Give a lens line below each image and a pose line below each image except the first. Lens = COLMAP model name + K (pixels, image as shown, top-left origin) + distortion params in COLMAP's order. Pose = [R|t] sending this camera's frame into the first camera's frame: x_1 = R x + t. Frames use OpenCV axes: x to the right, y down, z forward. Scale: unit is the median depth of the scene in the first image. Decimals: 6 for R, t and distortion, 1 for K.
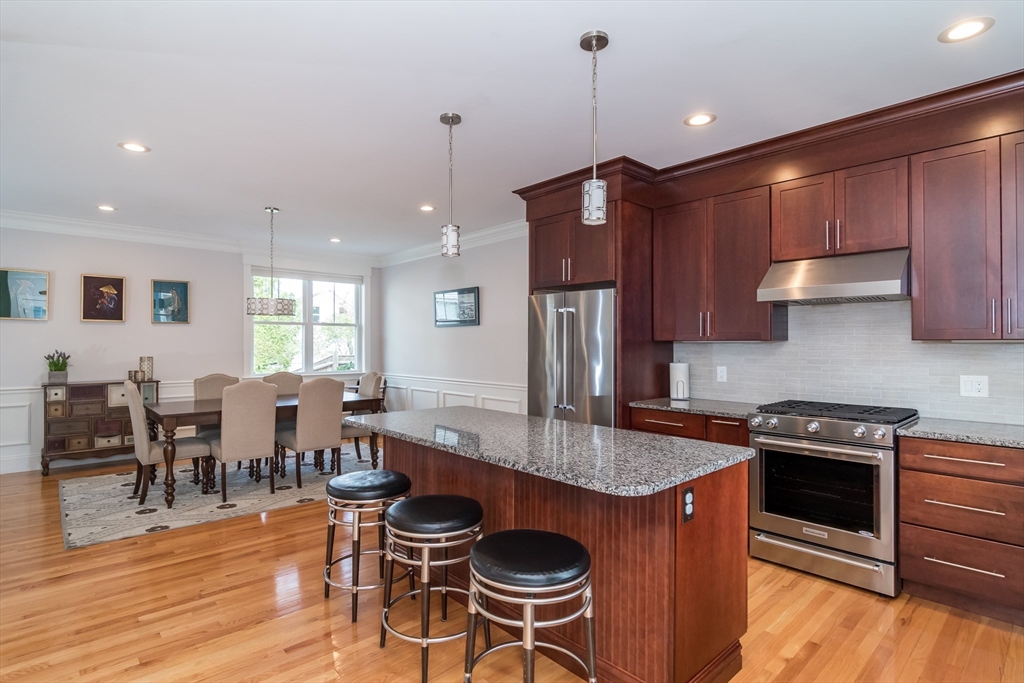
lens RADIAL K [[528.4, 0, 509.1], [0, 528.4, 342.6], [0, 0, 1]] dist [-0.000123, -0.000120]
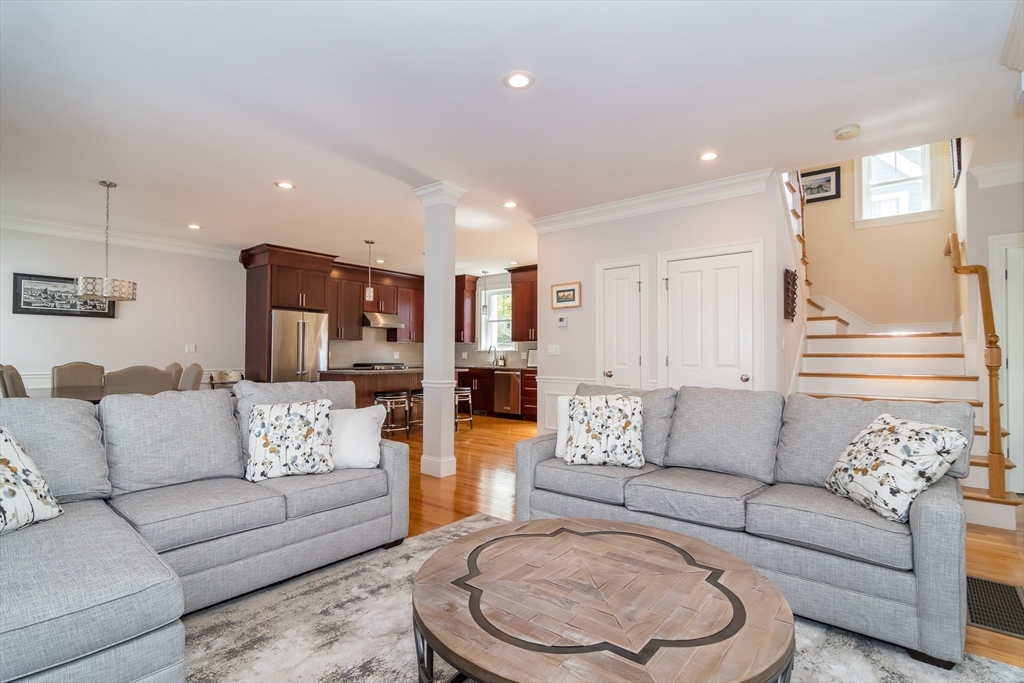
lens RADIAL K [[498.1, 0, 509.1], [0, 498.1, 344.8], [0, 0, 1]] dist [-0.002377, -0.000324]
pose [[-0.154064, 0.018399, 0.987890, -1.310020], [-0.006651, 0.999785, -0.019658, 0.039411], [-0.988038, -0.009599, -0.153908, 0.416724]]
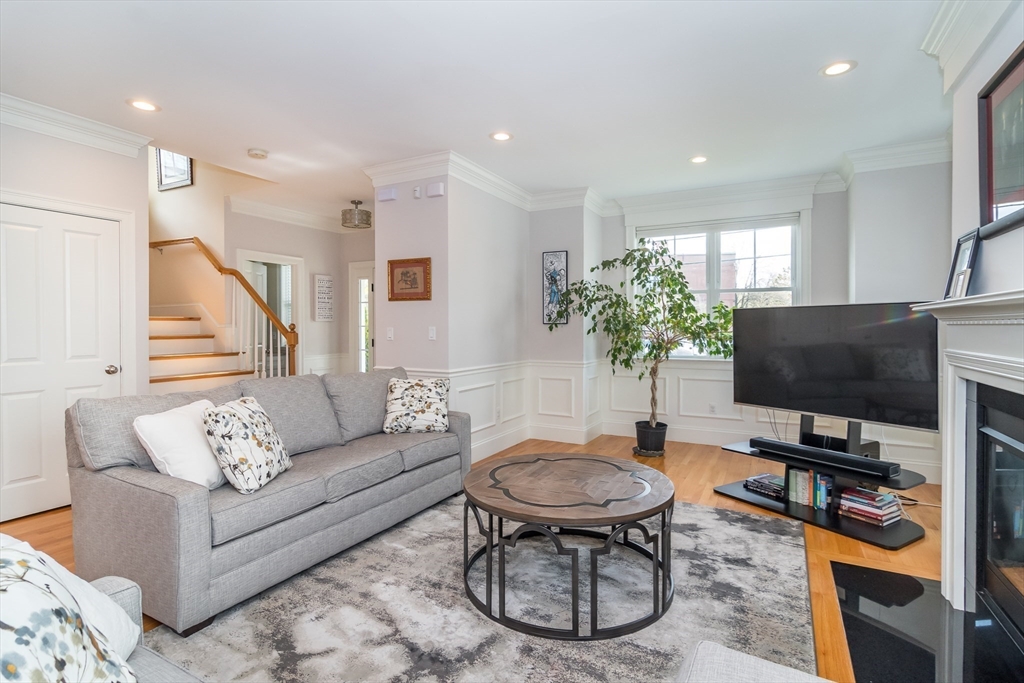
lens RADIAL K [[488.8, 0, 514.5], [0, 488.8, 329.5], [0, 0, 1]] dist [-0.000251, -0.000129]
pose [[-0.938114, 0.004973, -0.346291, -0.867050], [0.002897, 0.999975, 0.006512, 0.017345], [0.346314, 0.005106, -0.938105, 0.725641]]
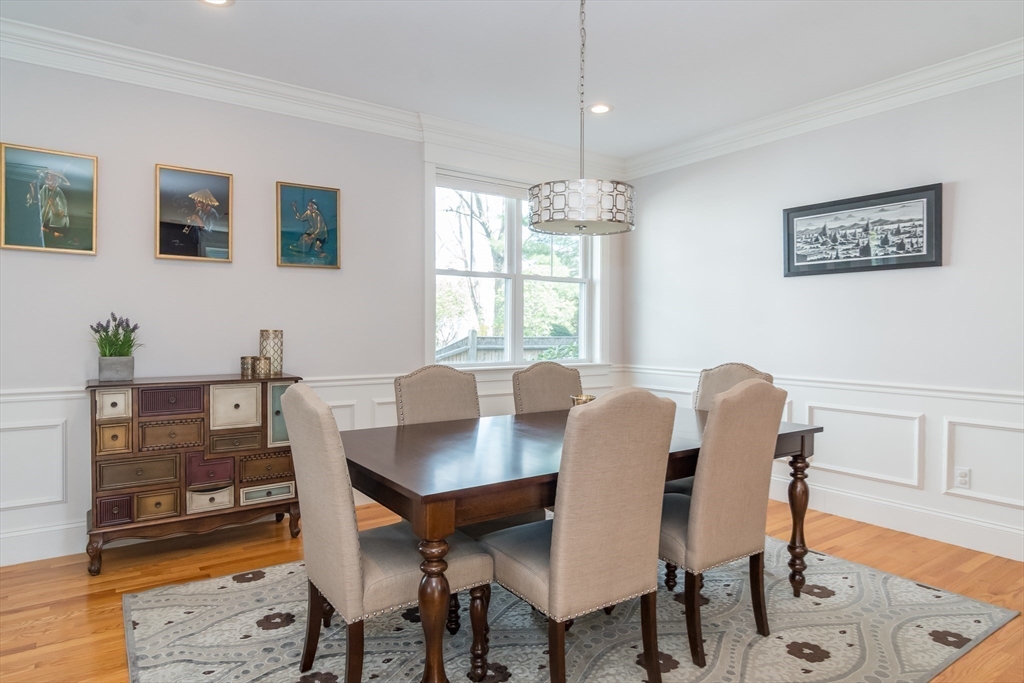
lens RADIAL K [[606.6, 0, 512.7], [0, 606.6, 339.7], [0, 0, 1]] dist [-0.003043, -0.000120]
pose [[0.993293, 0.006171, -0.115462, -0.417935], [-0.003761, 0.999771, 0.021075, 0.025089], [0.115565, -0.020499, 0.993088, 0.478167]]
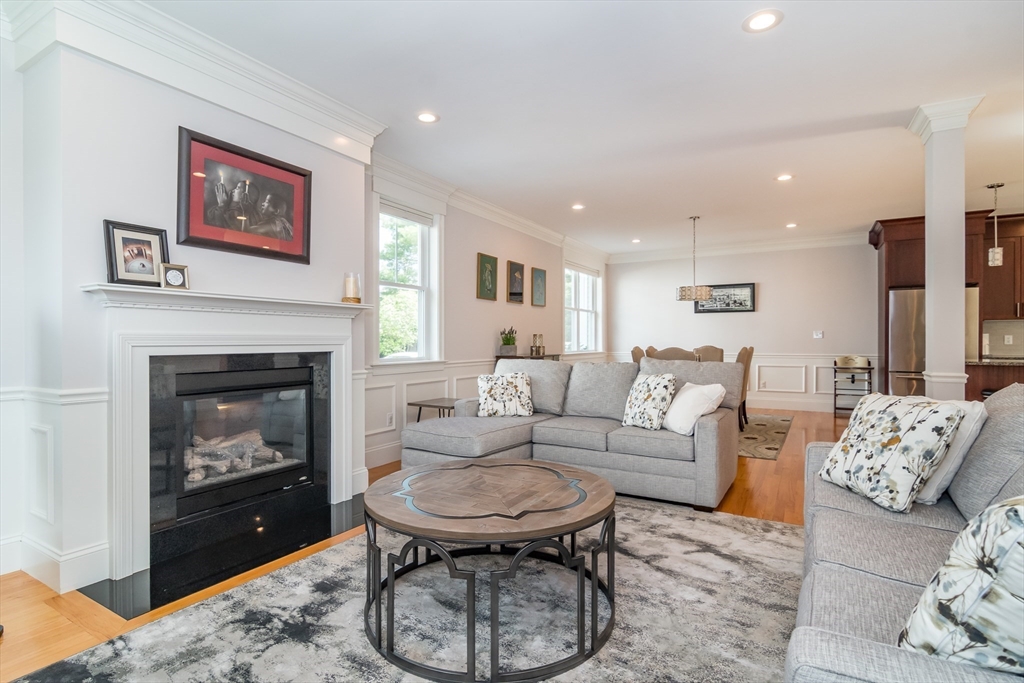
lens RADIAL K [[505.6, 0, 512.0], [0, 505.6, 341.5], [0, 0, 1]] dist [0.001056, 0.000083]
pose [[0.952222, -0.000829, 0.305406, -1.161625], [-0.000257, 0.999994, 0.003516, 0.043046], [-0.305407, -0.003426, 0.952216, -0.032582]]
